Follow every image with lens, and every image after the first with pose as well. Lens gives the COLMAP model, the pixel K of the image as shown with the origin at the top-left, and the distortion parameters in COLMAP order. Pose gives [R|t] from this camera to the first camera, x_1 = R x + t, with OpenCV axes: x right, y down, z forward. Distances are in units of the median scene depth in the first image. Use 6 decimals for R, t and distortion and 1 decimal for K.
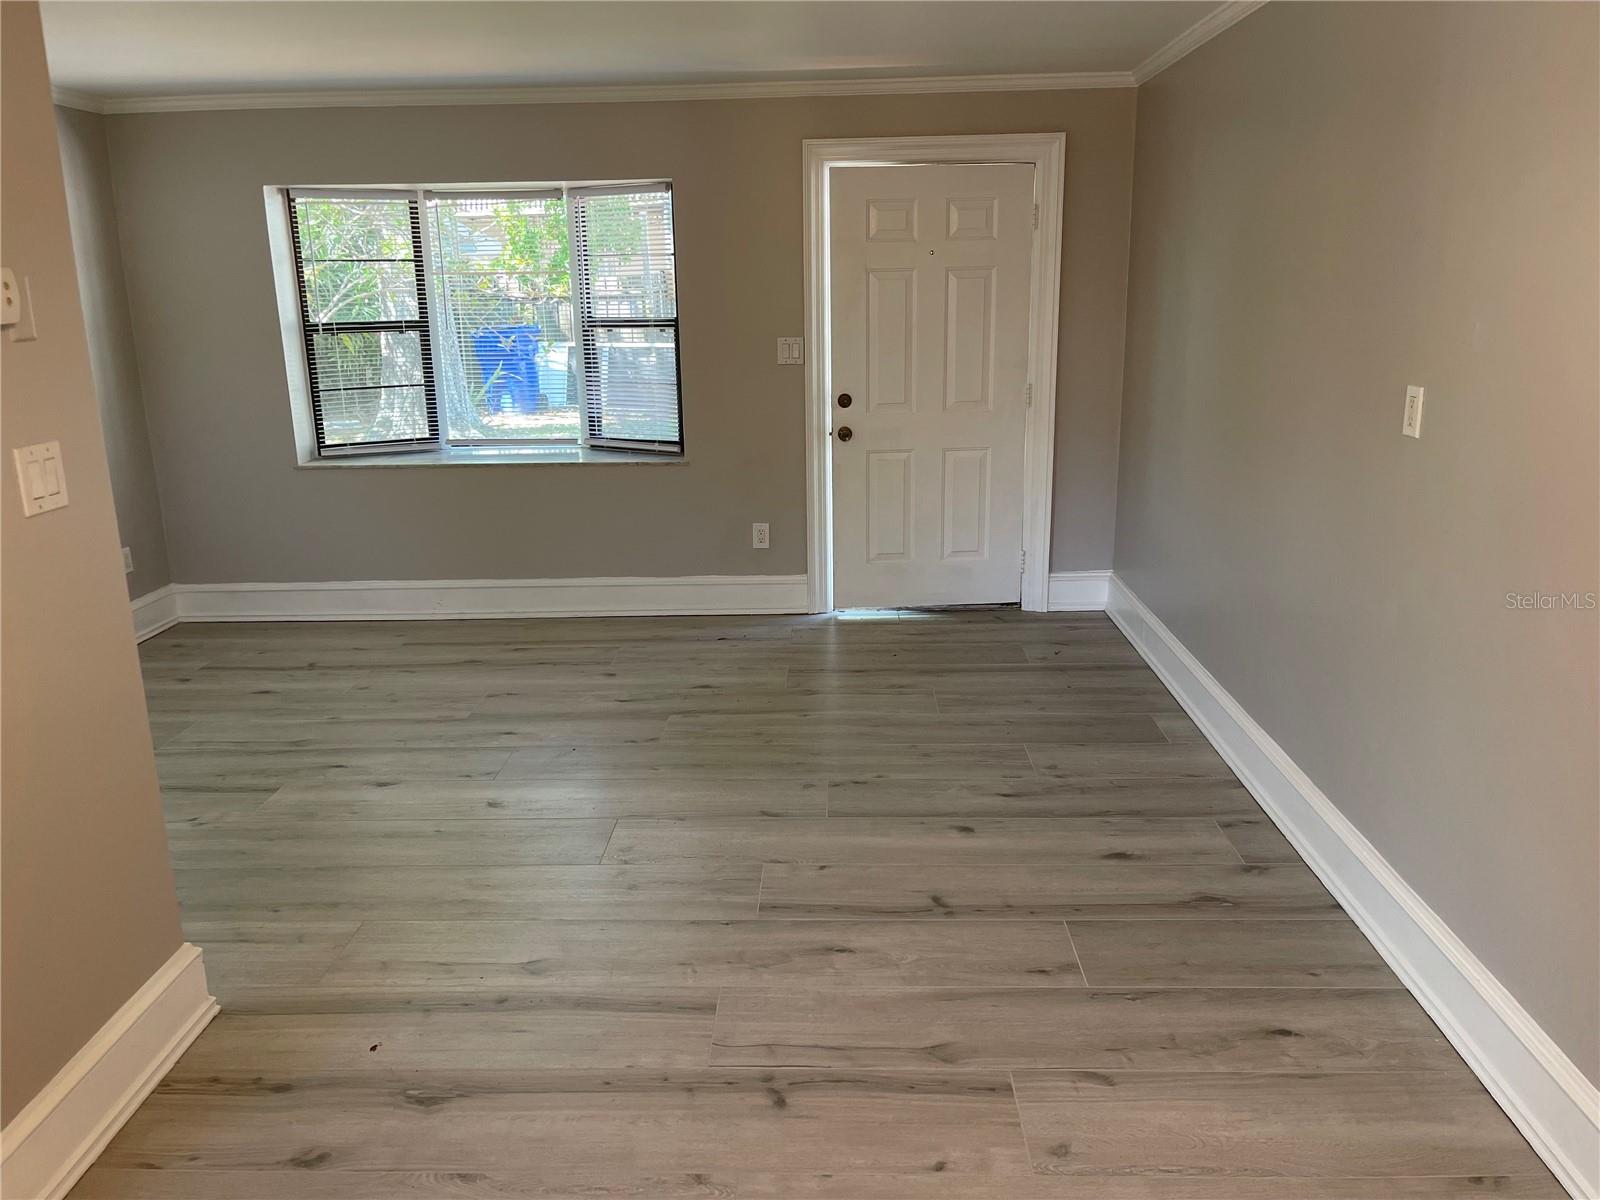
lens RADIAL K [[1202.6, 0, 800.0], [0, 1202.6, 600.0], [0, 0, 1]] dist [0.038984, -0.003188]
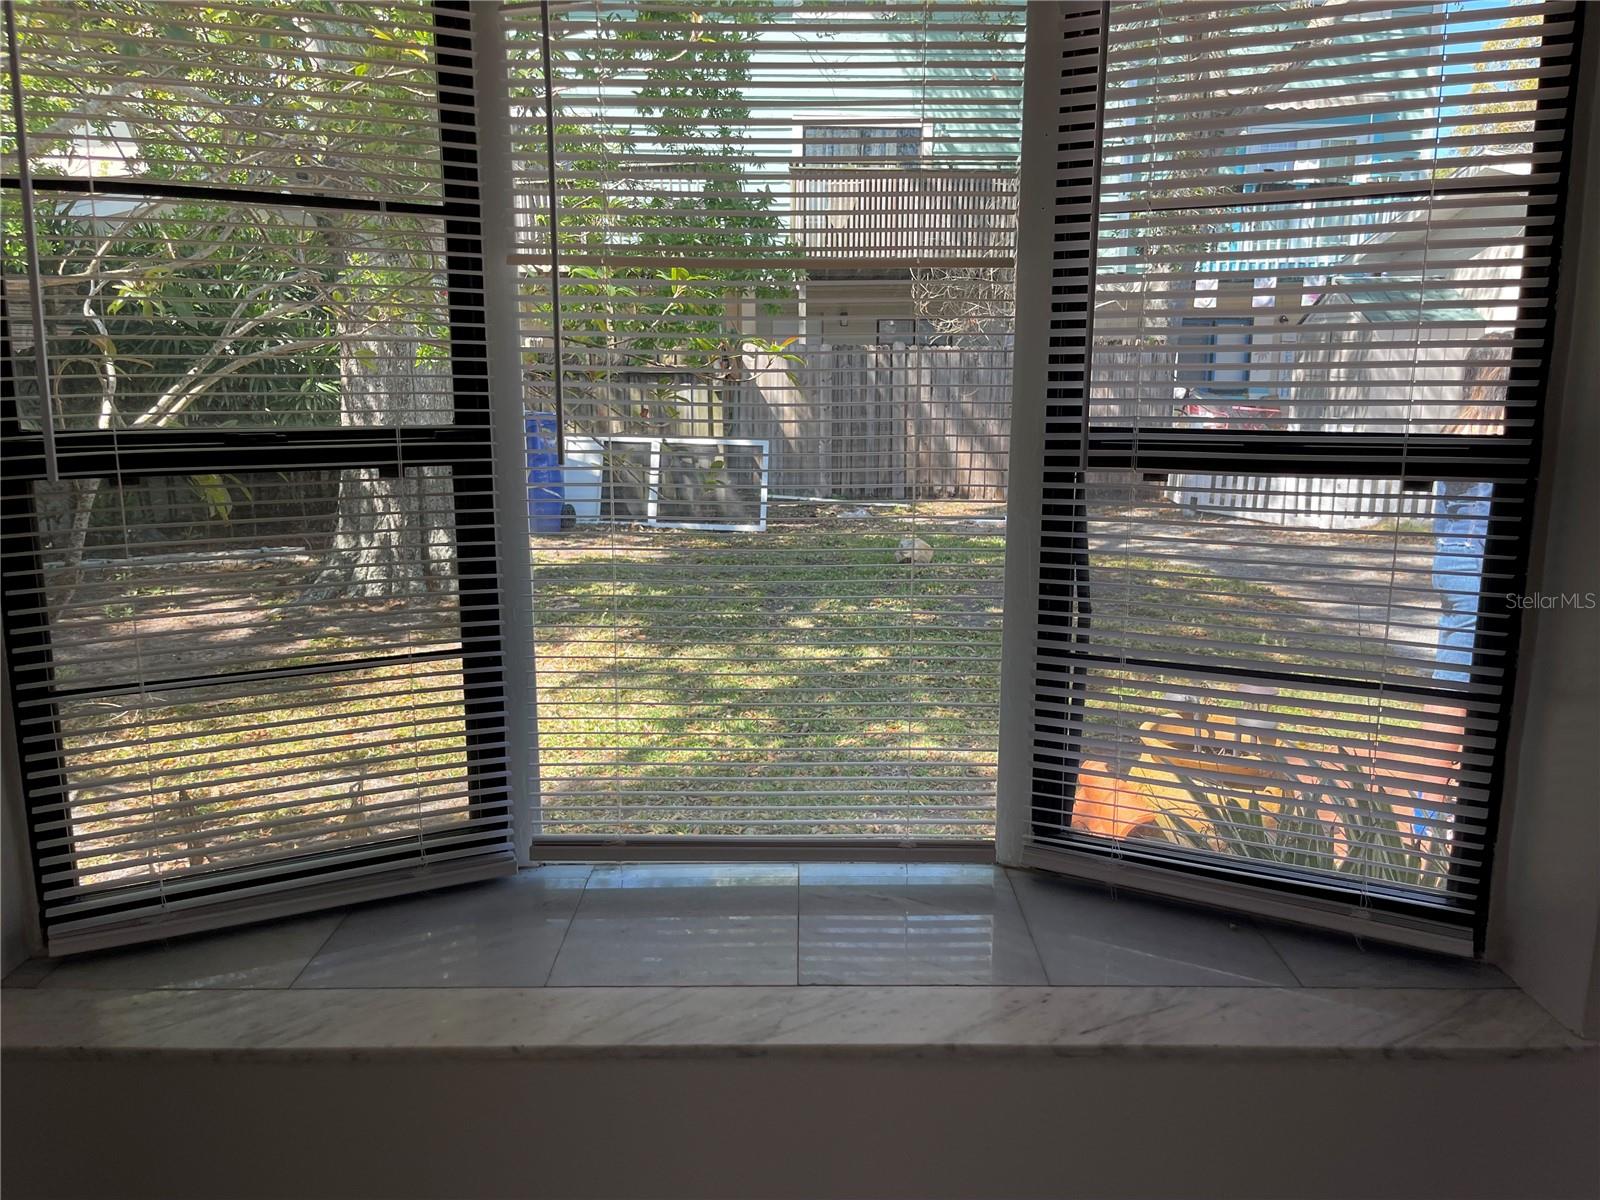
lens RADIAL K [[1210.8, 0, 807.5], [0, 1210.8, 598.8], [0, 0, 1]] dist [0.082717, -0.122572]
pose [[0.999245, 0.010827, 0.037301, -0.271954], [-0.007762, 0.996655, -0.081354, -0.189713], [-0.038057, 0.081003, 0.995987, 0.805448]]
